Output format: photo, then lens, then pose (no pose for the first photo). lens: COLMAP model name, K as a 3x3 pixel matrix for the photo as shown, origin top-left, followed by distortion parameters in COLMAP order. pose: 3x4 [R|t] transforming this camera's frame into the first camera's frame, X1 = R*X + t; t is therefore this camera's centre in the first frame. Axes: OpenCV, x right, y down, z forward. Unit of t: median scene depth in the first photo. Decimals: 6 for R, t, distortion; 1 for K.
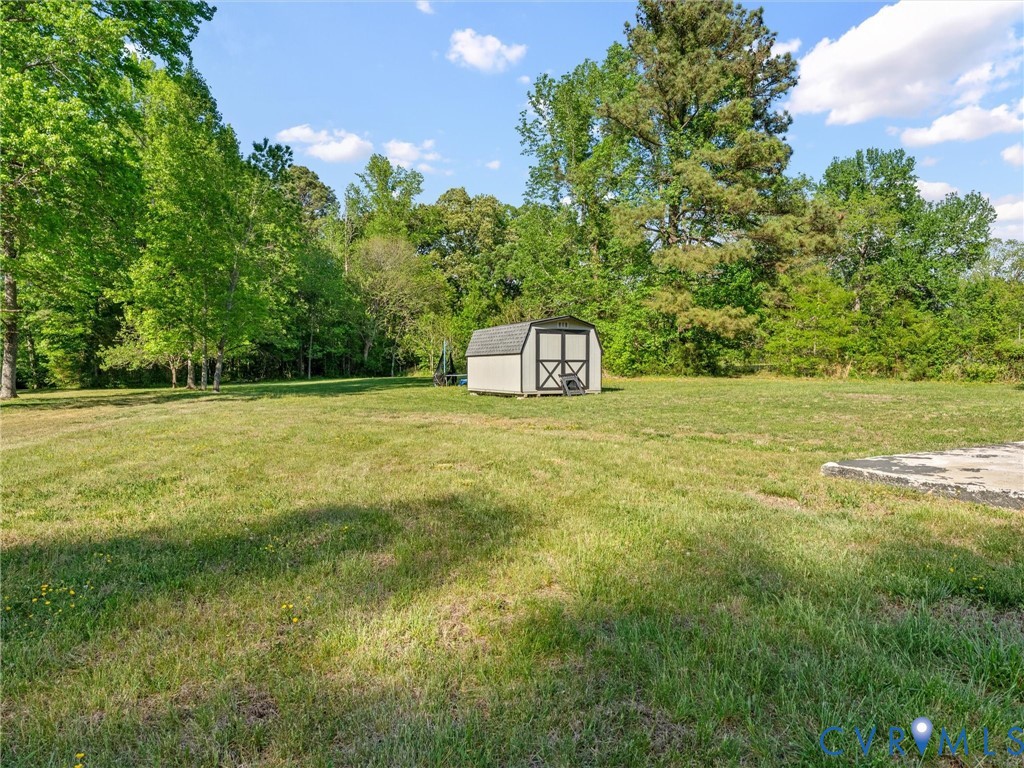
lens RADIAL K [[610.4, 0, 520.0], [0, 610.4, 394.7], [0, 0, 1]] dist [0.017743, -0.000141]
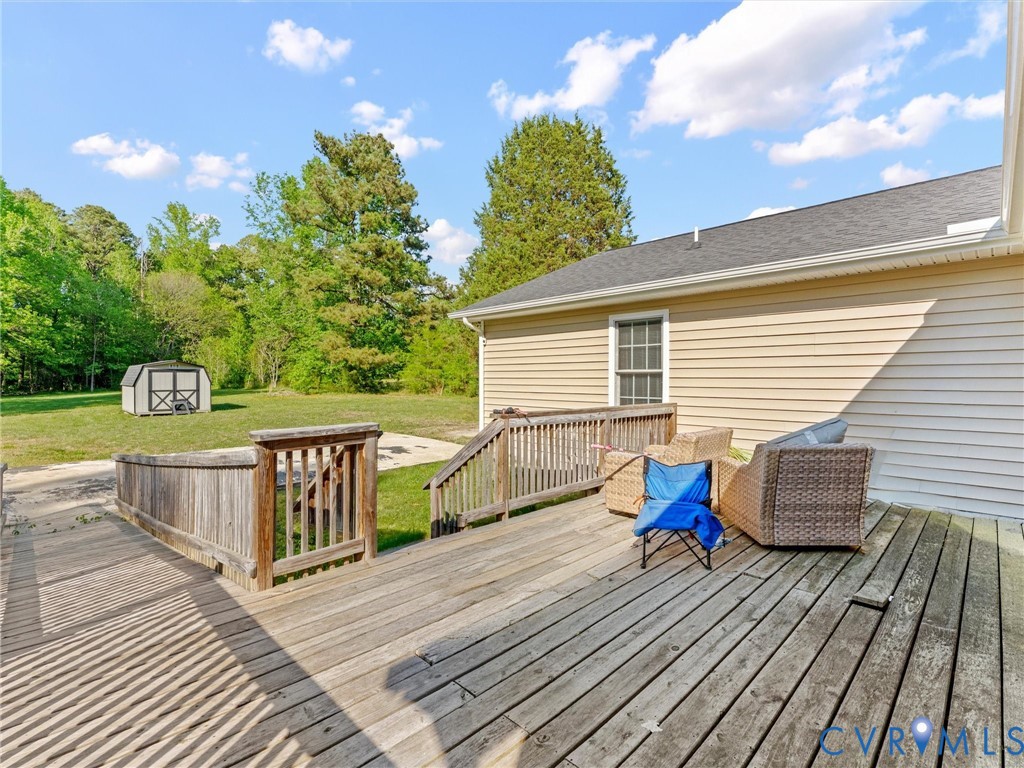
lens RADIAL K [[473.0, 0, 503.2], [0, 473.0, 379.7], [0, 0, 1]] dist [0.000067, -0.000705]
pose [[0.953685, 0.000505, 0.300808, 0.468713], [0.009685, 0.999429, -0.032384, -0.036620], [-0.300652, 0.033797, 0.953135, -0.307861]]
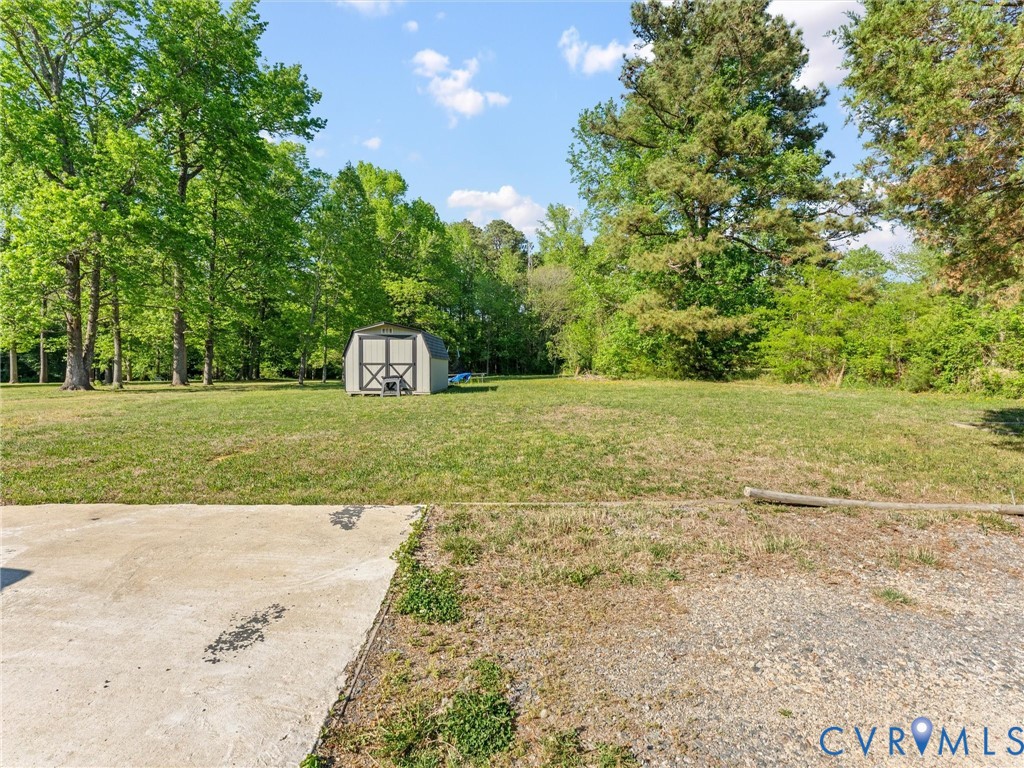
lens RADIAL K [[473.0, 0, 501.2], [0, 473.0, 380.8], [0, 0, 1]] dist [0.000067, -0.000705]
pose [[0.885665, 0.019449, -0.463917, 0.625289], [-0.026928, 0.999592, -0.009501, -0.022655], [0.463543, 0.020907, 0.885828, 0.341728]]
